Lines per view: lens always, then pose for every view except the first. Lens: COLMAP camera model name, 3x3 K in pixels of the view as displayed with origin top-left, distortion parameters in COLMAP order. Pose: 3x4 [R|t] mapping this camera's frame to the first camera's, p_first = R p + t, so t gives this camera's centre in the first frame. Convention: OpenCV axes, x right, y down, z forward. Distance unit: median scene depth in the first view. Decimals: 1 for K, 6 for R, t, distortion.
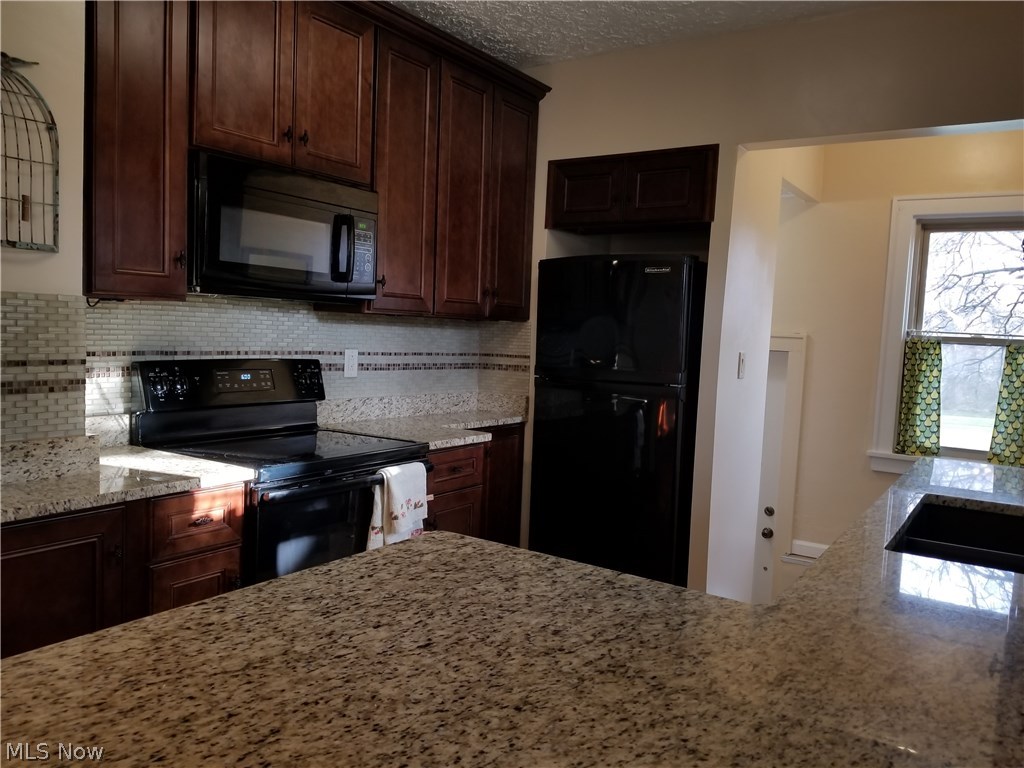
lens RADIAL K [[794.1, 0, 512.7], [0, 794.1, 384.8], [0, 0, 1]] dist [0.036899, -0.064068]
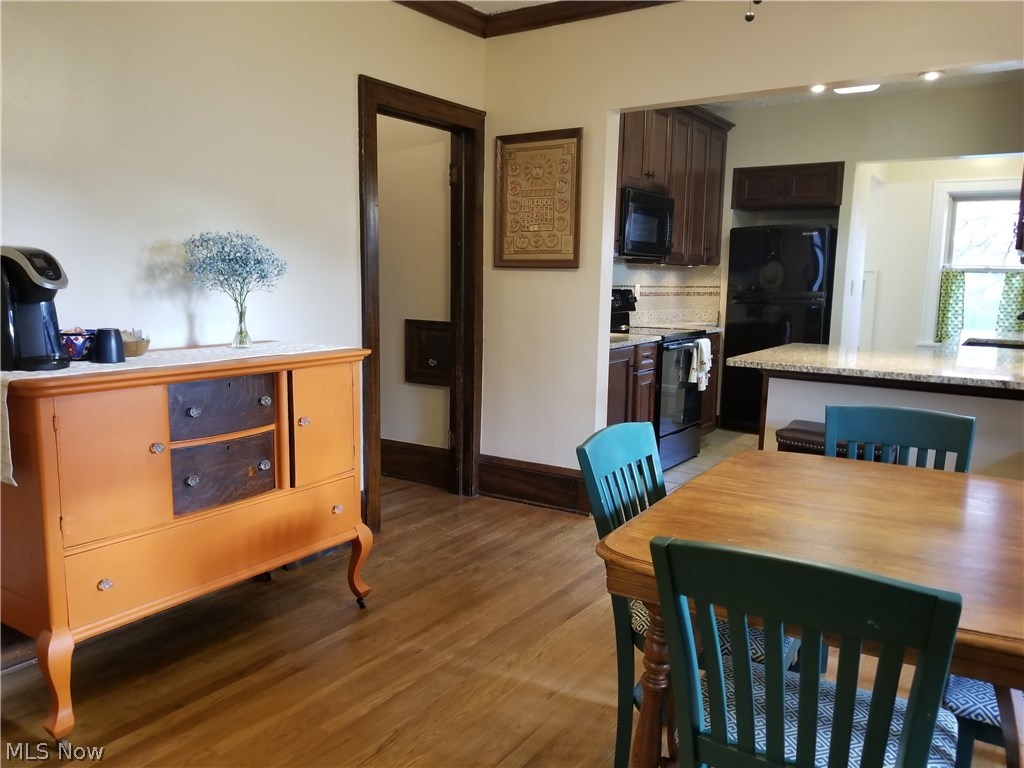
lens RADIAL K [[794.1, 0, 511.1], [0, 794.1, 386.1], [0, 0, 1]] dist [0.036899, -0.064068]
pose [[0.999615, -0.027734, 0.000932, -0.426455], [0.027619, 0.997590, 0.063648, 0.054039], [-0.002695, -0.063598, 0.997972, -0.684173]]
